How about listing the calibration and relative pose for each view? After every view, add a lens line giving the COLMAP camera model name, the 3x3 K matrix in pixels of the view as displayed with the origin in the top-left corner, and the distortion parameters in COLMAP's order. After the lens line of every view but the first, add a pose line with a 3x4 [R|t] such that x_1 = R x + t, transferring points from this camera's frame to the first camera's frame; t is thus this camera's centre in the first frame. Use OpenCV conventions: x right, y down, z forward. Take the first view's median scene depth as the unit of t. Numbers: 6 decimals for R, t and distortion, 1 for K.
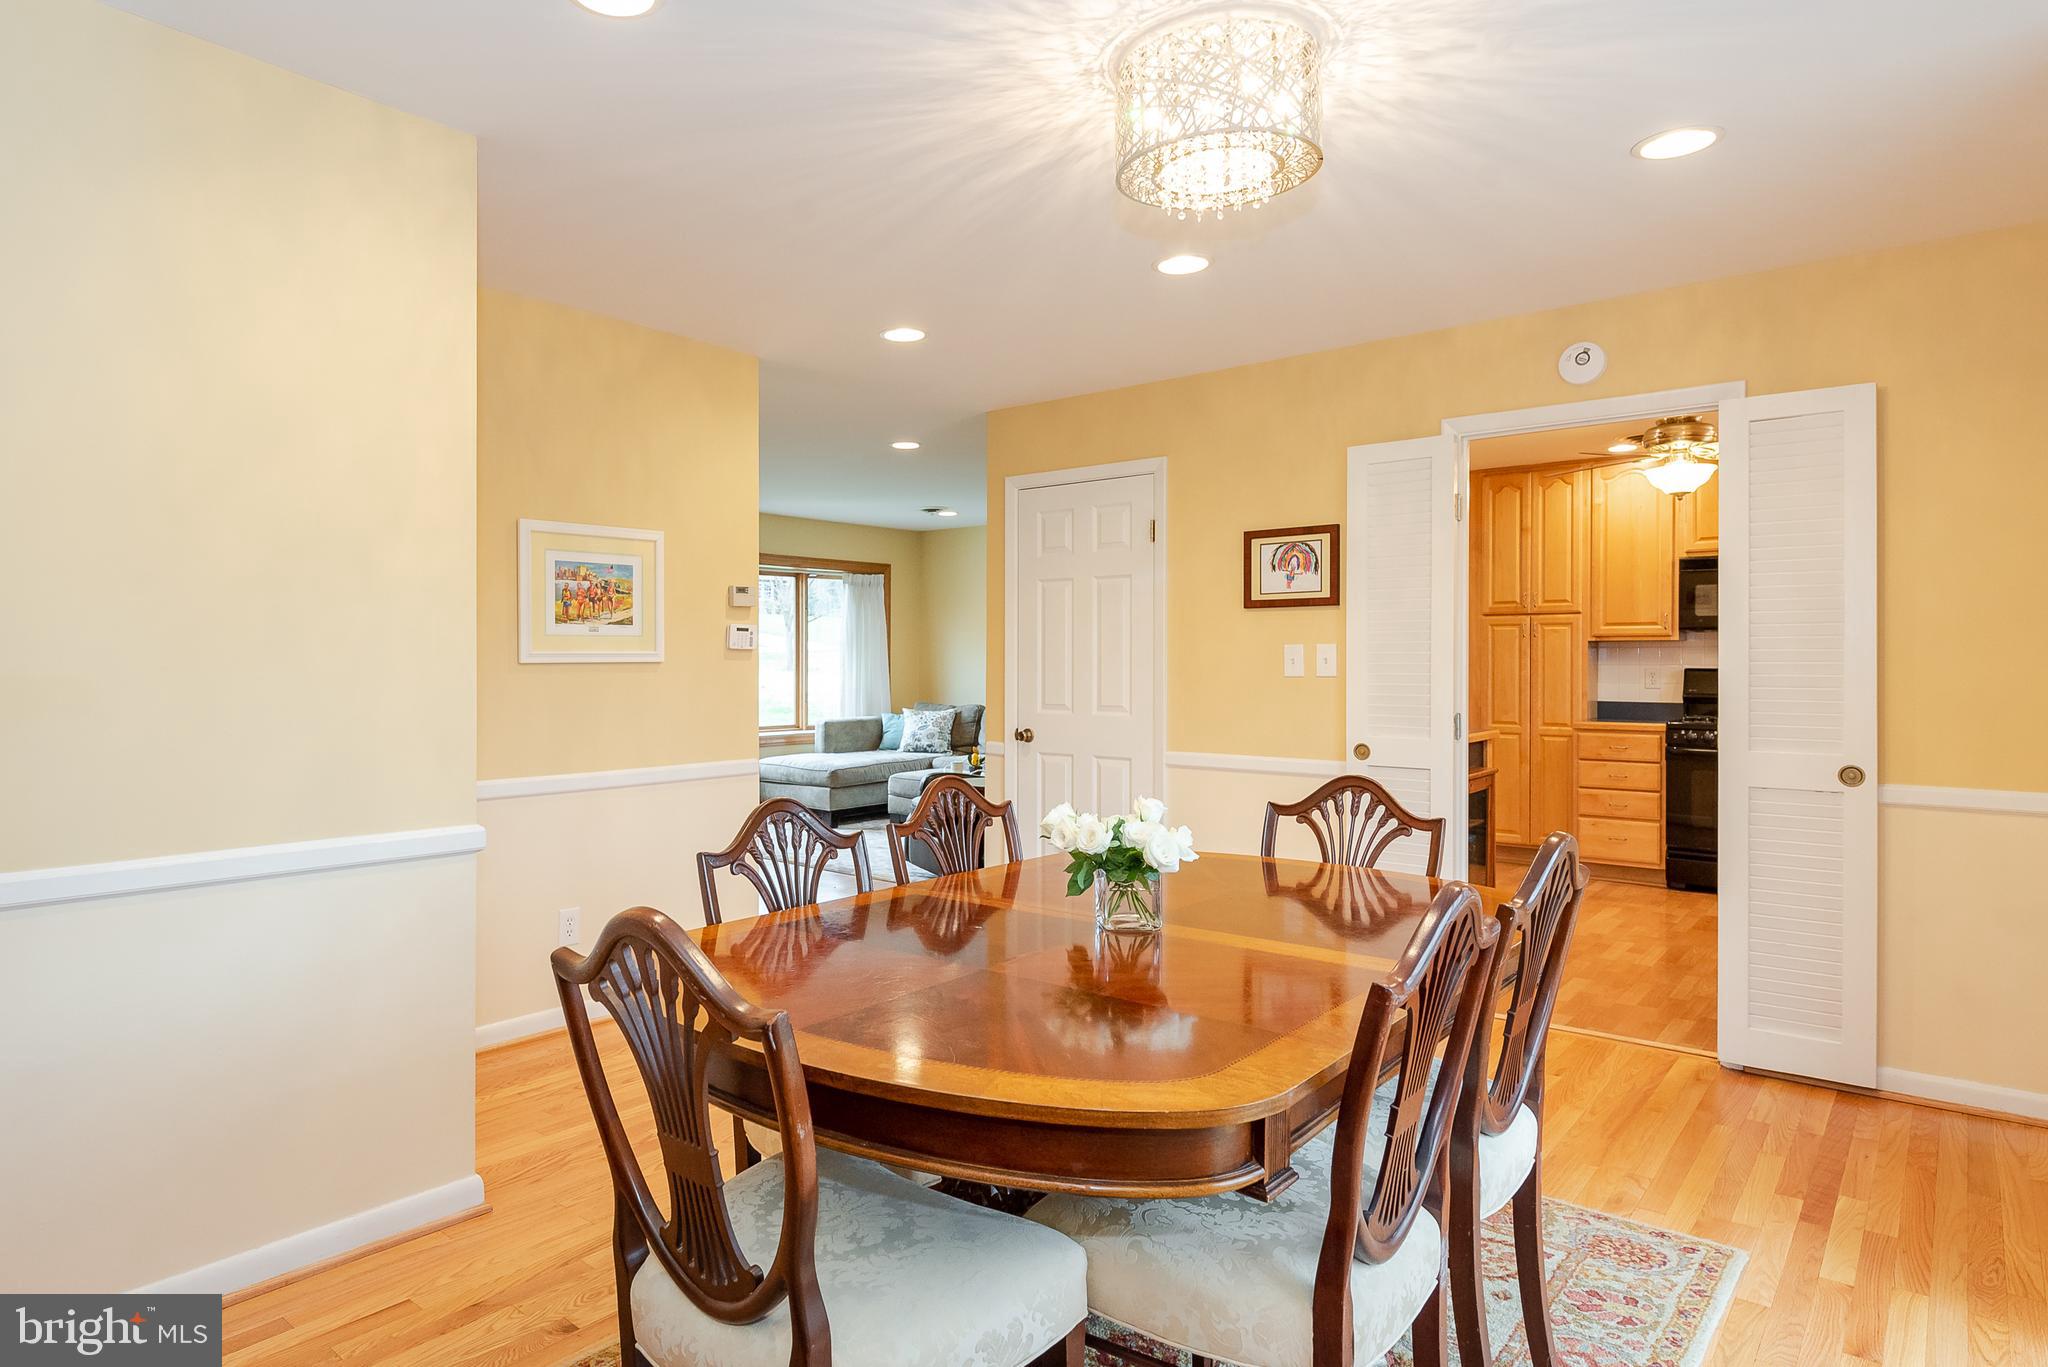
lens RADIAL K [[1190.8, 0, 912.4], [0, 1190.8, 665.8], [0, 0, 1]] dist [0.000480, -0.000685]
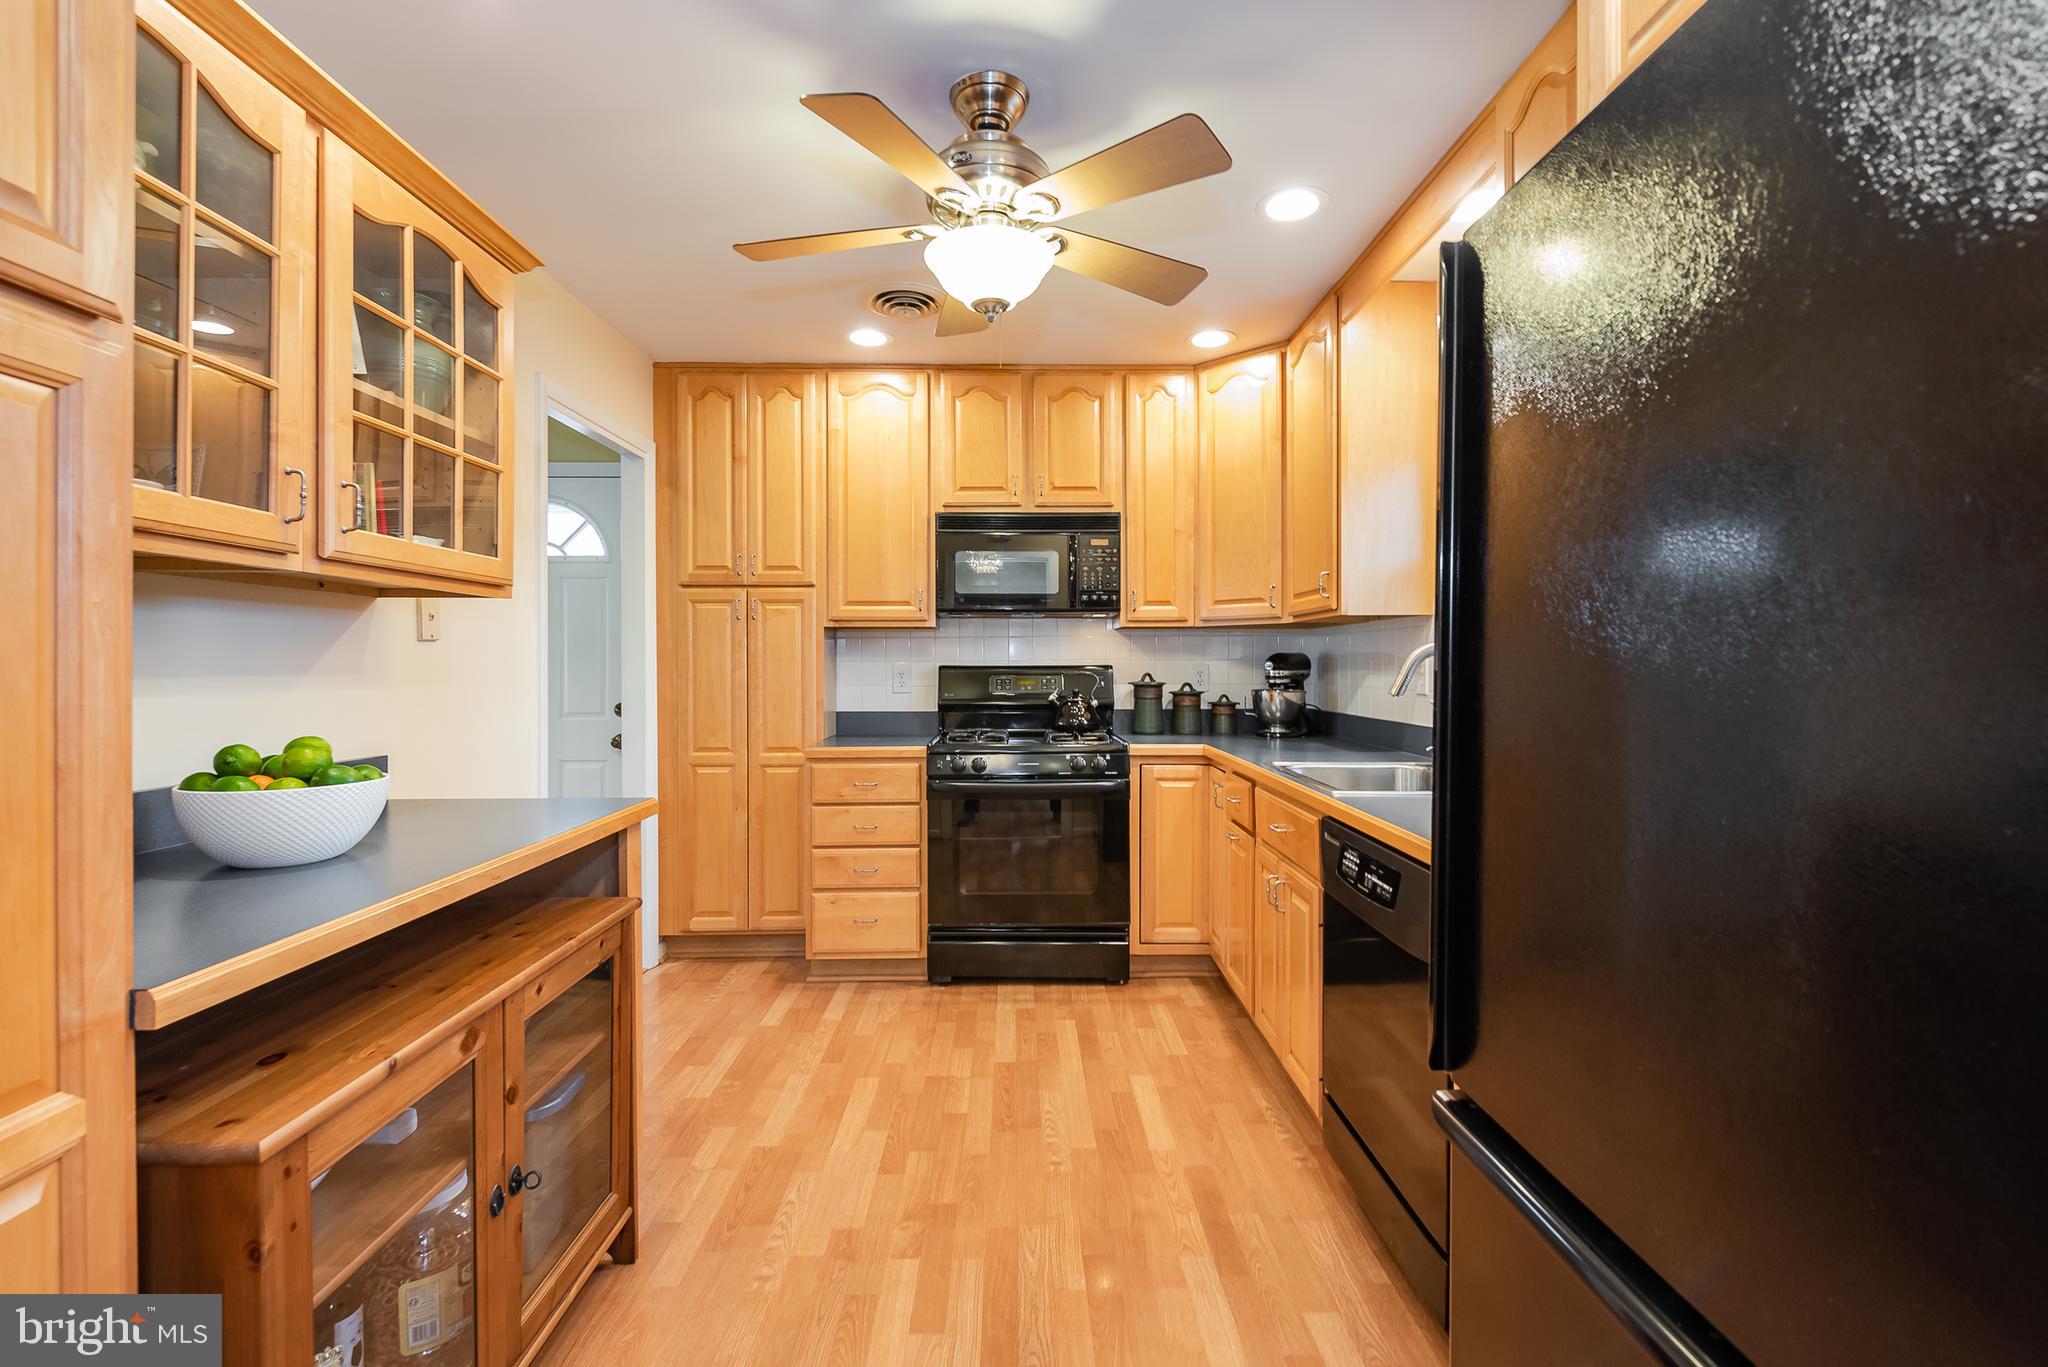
lens RADIAL K [[897.8, 0, 1028.8], [0, 897.8, 676.8], [0, 0, 1]] dist [0.001214, -0.000689]
pose [[0.738006, -0.012744, 0.674673, 0.304884], [0.004807, 0.999896, 0.013629, 0.001647], [-0.674777, -0.006815, 0.737991, 0.537952]]
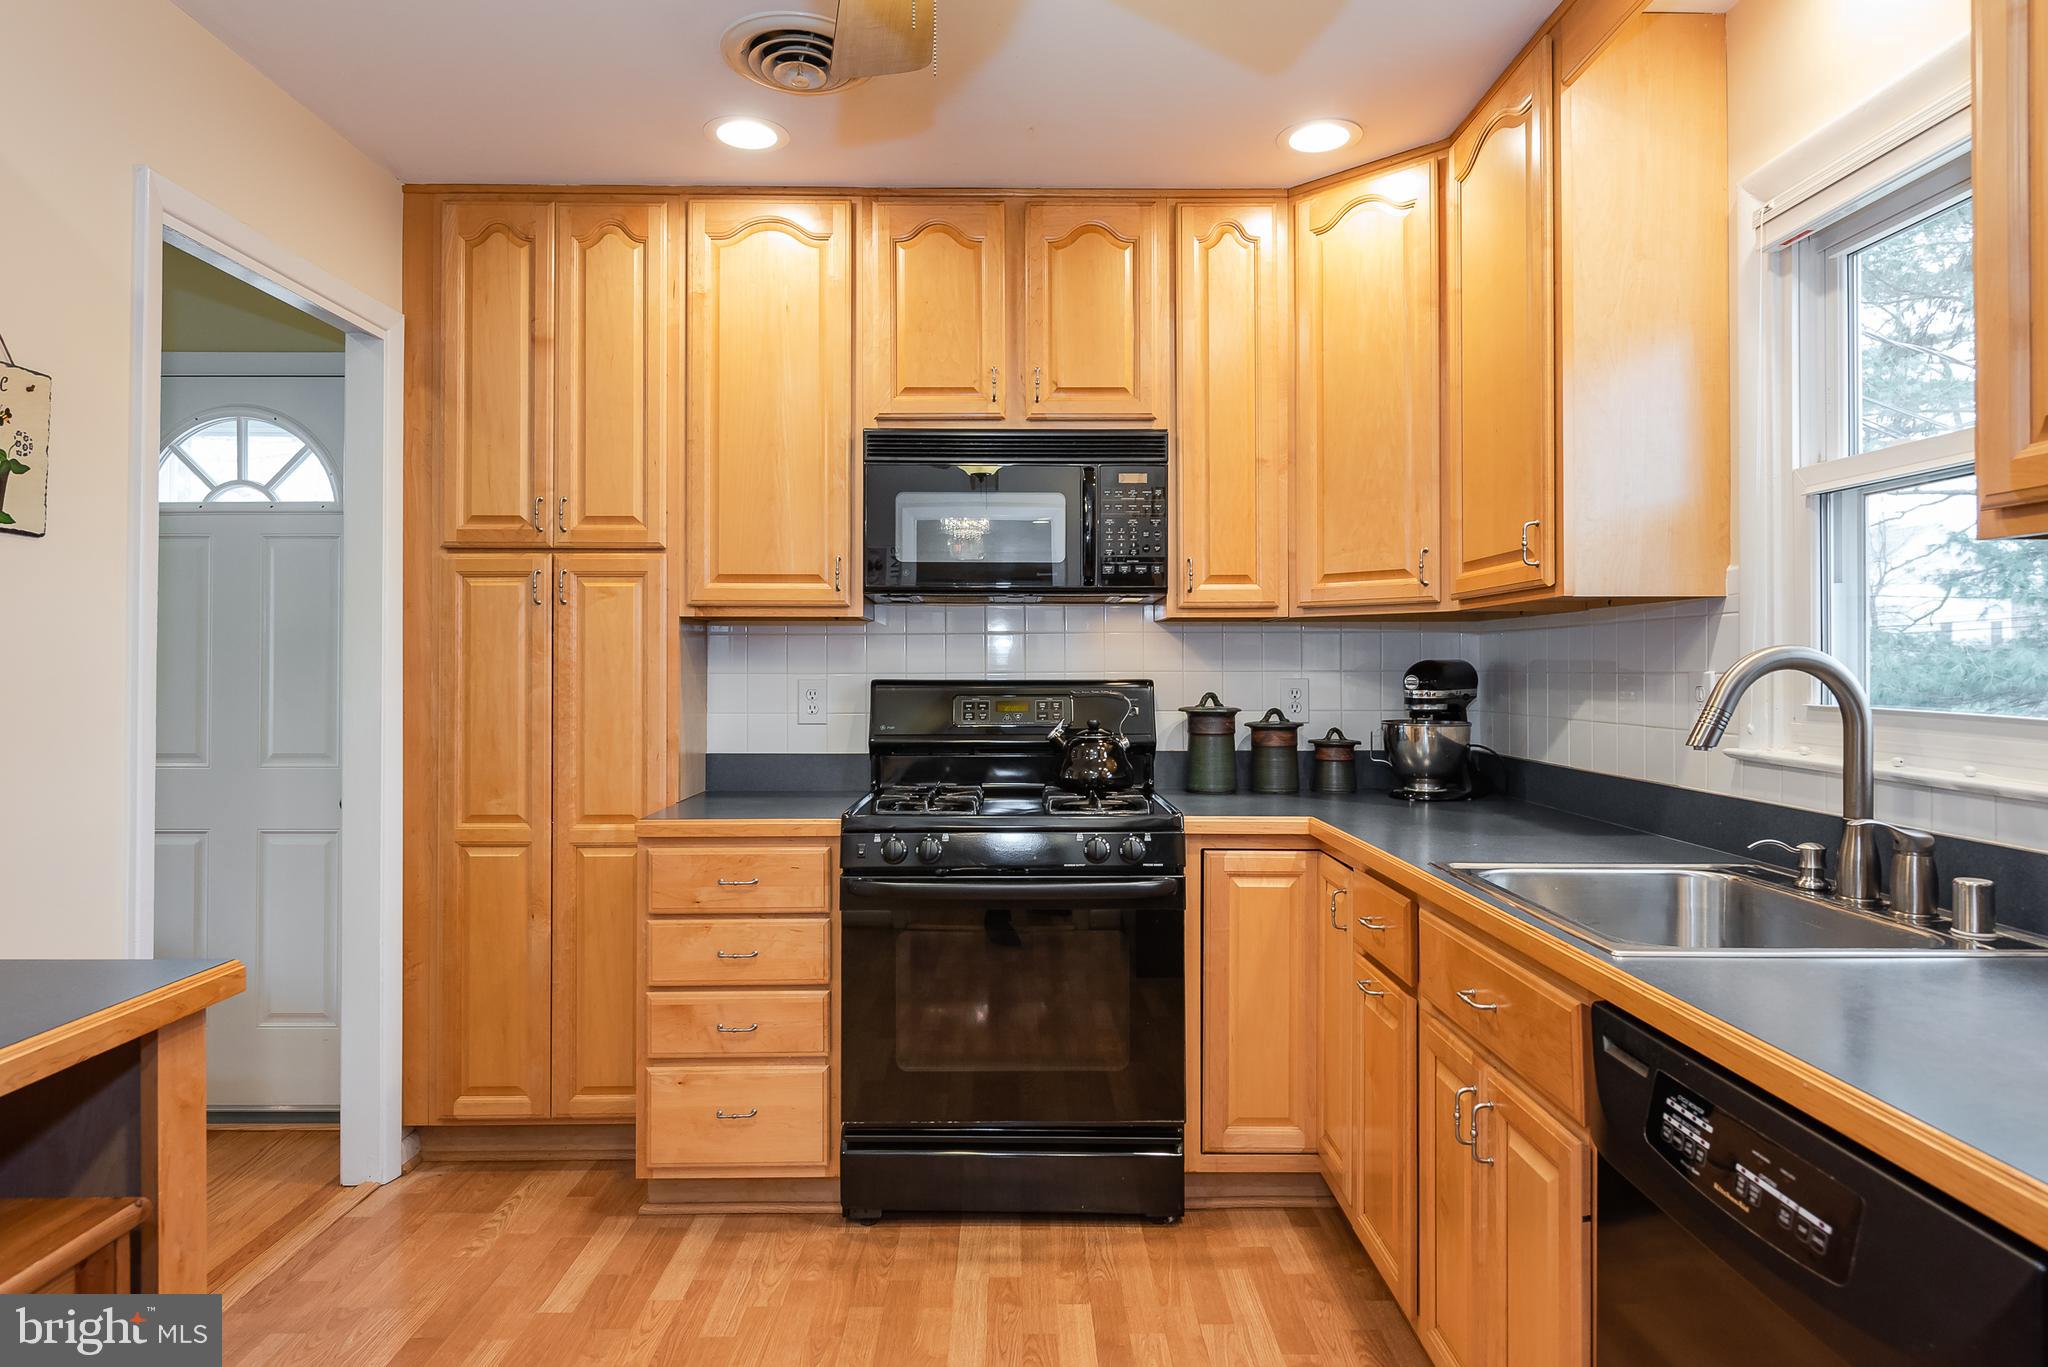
lens RADIAL K [[1192.8, 0, 1019.9], [0, 1192.8, 662.7], [0, 0, 1]] dist [0.001575, 0.000322]
pose [[0.745141, 0.002068, 0.666904, 0.378133], [0.002493, 0.999980, -0.005887, -0.001852], [-0.666902, 0.006049, 0.745120, 0.609296]]
